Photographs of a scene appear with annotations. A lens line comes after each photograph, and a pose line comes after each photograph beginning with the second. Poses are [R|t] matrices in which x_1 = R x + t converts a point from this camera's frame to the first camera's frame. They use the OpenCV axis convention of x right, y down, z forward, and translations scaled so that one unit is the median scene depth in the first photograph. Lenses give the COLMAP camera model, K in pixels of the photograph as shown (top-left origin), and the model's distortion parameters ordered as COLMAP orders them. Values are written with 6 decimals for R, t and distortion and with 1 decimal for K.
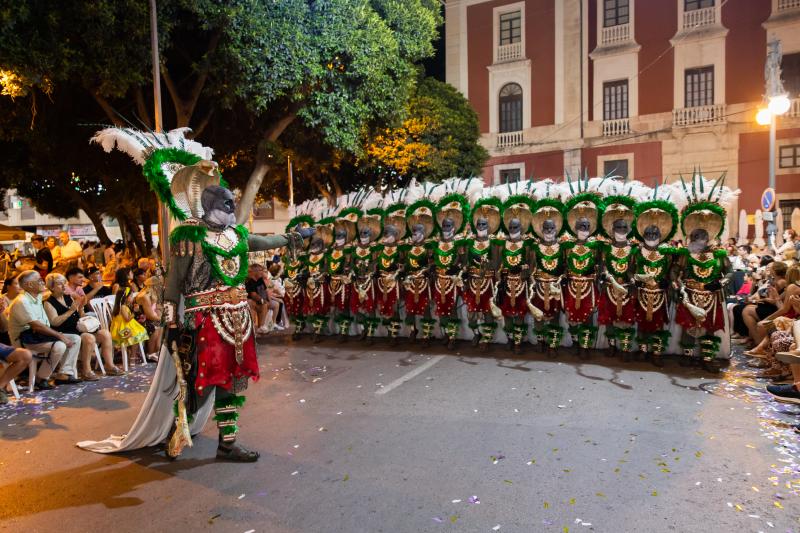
lens RADIAL K [[564.7, 0, 400.0], [0, 564.7, 266.5], [0, 0, 1]] dist [0.010695, 0.000719]
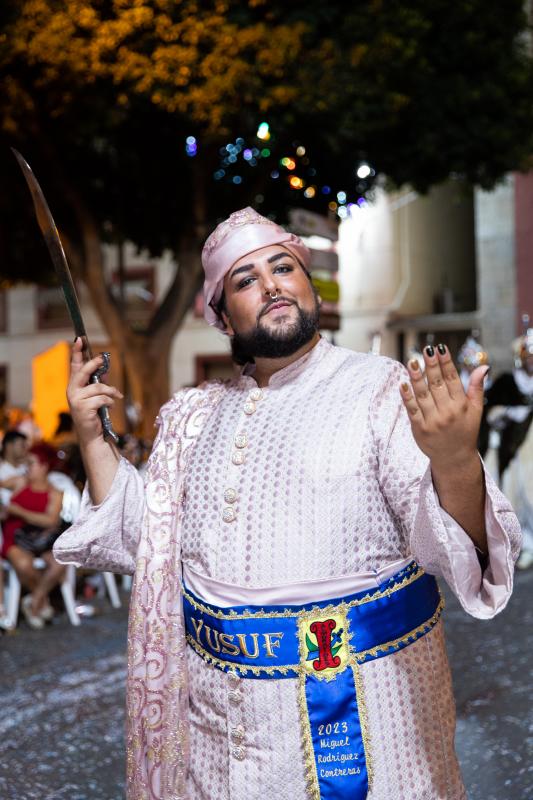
lens RADIAL K [[1028.6, 0, 266.5], [0, 1028.6, 400.0], [0, 0, 1]] dist [0.004858, 0.006381]
pose [[0.979162, -0.005326, -0.203009, 0.096957], [0.000704, 0.999739, -0.022833, -0.014321], [0.203078, 0.022214, 0.978911, 0.360762]]
